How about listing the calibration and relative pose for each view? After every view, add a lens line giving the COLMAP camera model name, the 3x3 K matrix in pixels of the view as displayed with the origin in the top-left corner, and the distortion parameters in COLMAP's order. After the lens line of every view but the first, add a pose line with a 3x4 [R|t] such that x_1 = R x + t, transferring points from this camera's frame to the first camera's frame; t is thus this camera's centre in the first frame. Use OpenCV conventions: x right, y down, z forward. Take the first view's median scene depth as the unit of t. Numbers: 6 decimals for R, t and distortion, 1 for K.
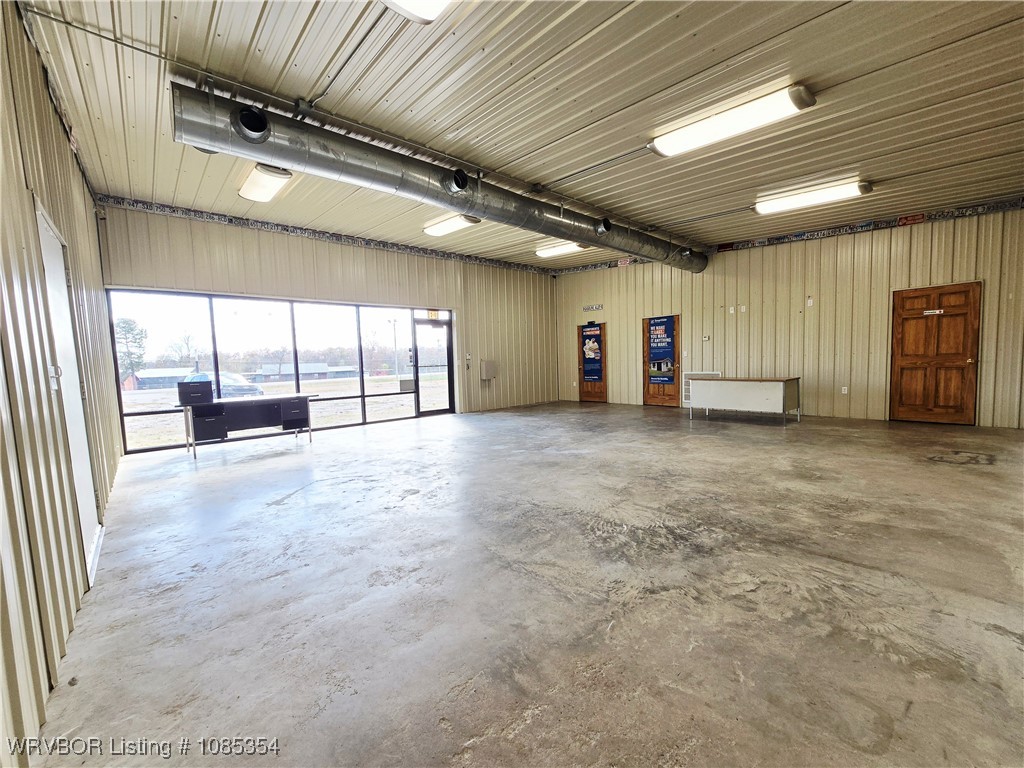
lens RADIAL K [[415.6, 0, 512.0], [0, 415.6, 384.0], [0, 0, 1]] dist [-0.032610, -0.000135]
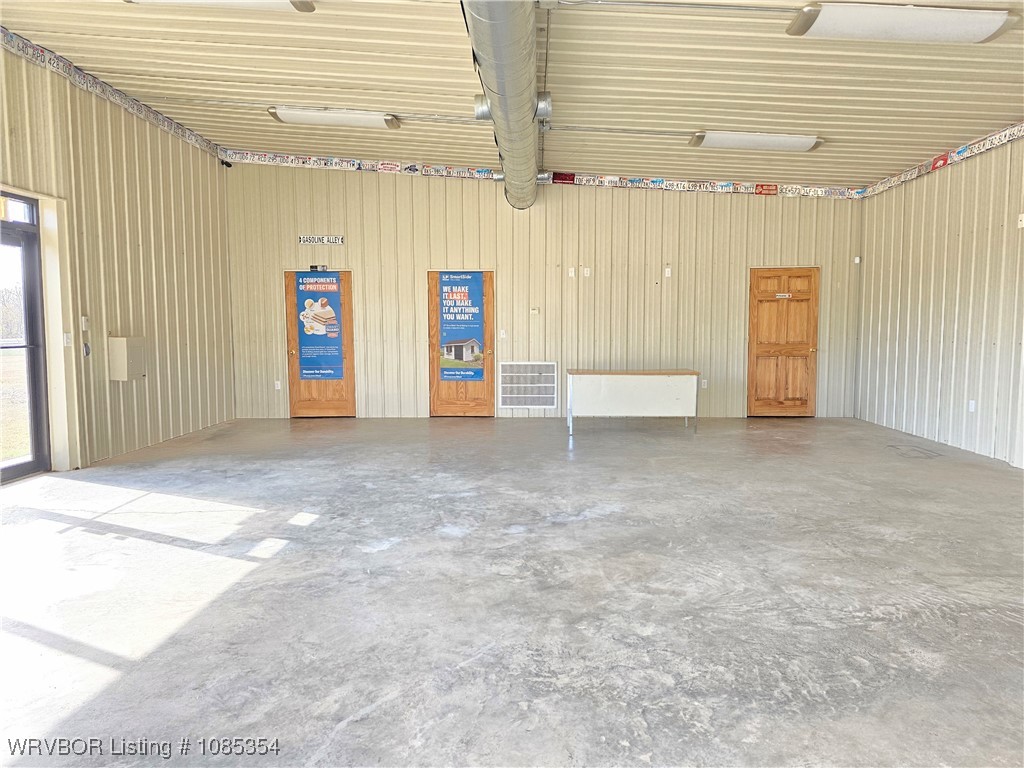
lens RADIAL K [[676.4, 0, 512.0], [0, 676.4, 384.0], [0, 0, 1]] dist [0.032459, -0.003759]
pose [[0.672926, -0.029060, 0.739139, -0.332613], [0.020231, 0.999577, 0.020880, -0.015581], [-0.739433, 0.000903, 0.673229, 0.273267]]
